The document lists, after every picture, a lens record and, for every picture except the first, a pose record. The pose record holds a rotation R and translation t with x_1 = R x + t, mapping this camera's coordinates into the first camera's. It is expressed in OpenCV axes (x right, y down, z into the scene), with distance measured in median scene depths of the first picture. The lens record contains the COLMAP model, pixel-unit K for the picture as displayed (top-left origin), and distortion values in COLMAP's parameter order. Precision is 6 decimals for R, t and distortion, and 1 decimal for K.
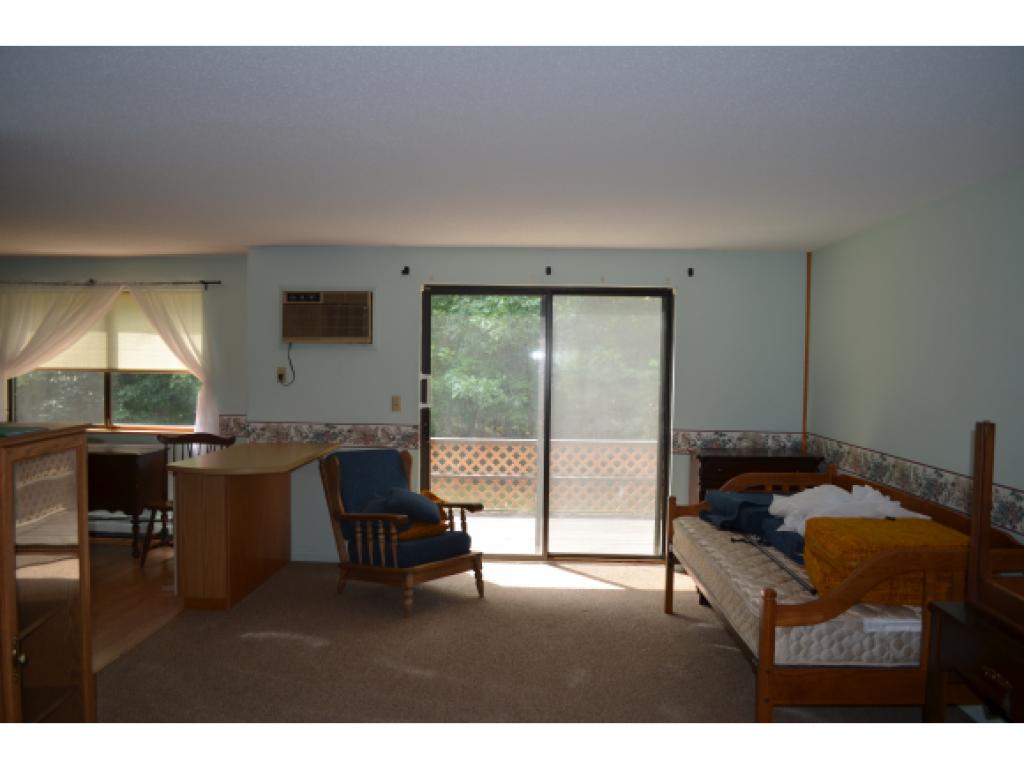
lens RADIAL K [[801.3, 0, 512.4], [0, 801.3, 390.8], [0, 0, 1]] dist [-0.078958, -0.003922]
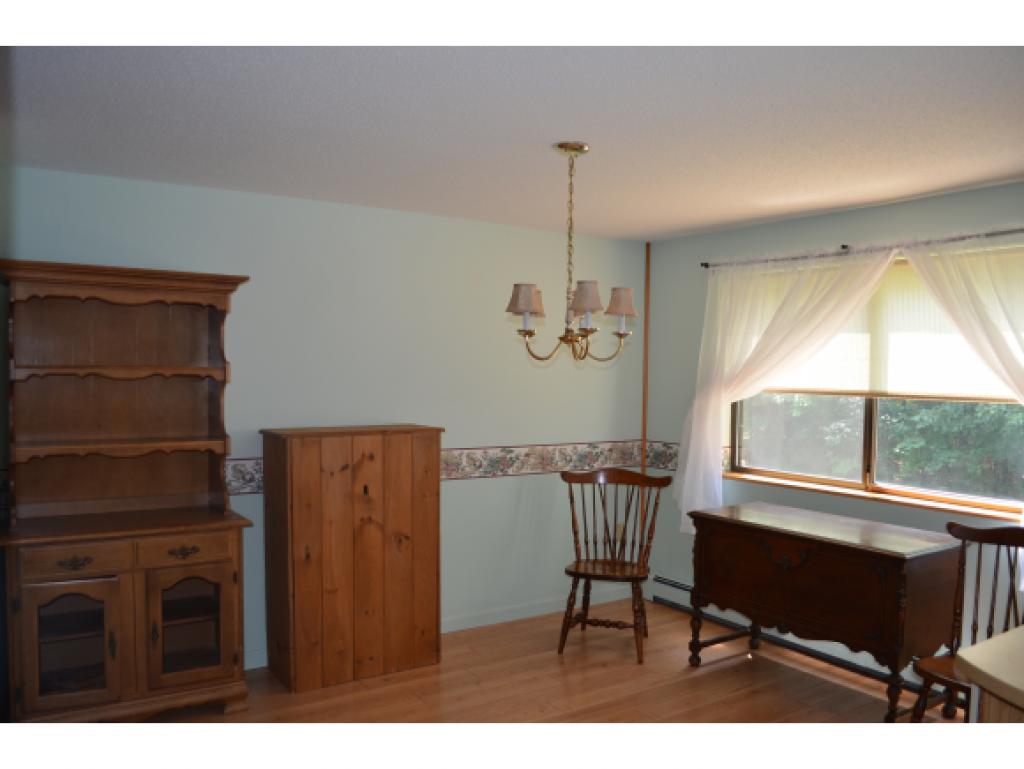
lens RADIAL K [[801.3, 0, 512.4], [0, 801.3, 390.8], [0, 0, 1]] dist [-0.078958, -0.003922]
pose [[0.584710, 0.016210, -0.811081, -0.190884], [-0.037001, 0.999293, -0.006703, -0.015072], [0.810398, 0.033930, 0.584896, 0.436466]]
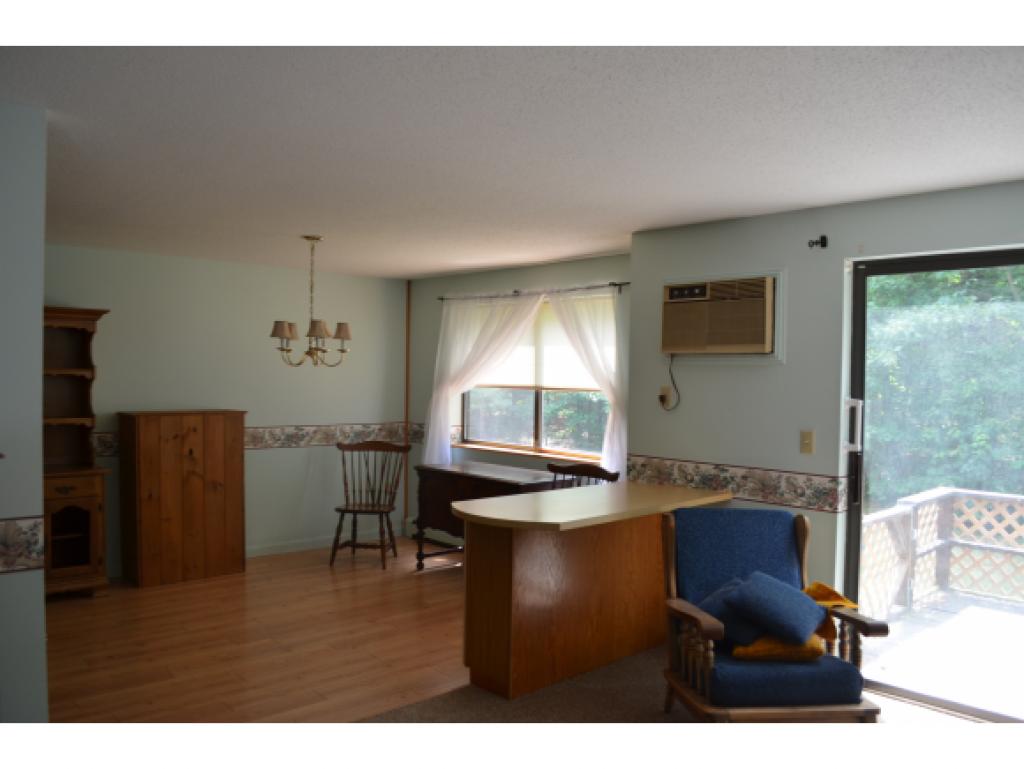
lens RADIAL K [[801.3, 0, 512.4], [0, 801.3, 390.8], [0, 0, 1]] dist [-0.078958, -0.003922]
pose [[0.707515, 0.013230, -0.706575, 0.135051], [-0.034074, 0.999301, -0.015408, -0.007568], [0.705877, 0.034977, 0.707471, 0.327473]]
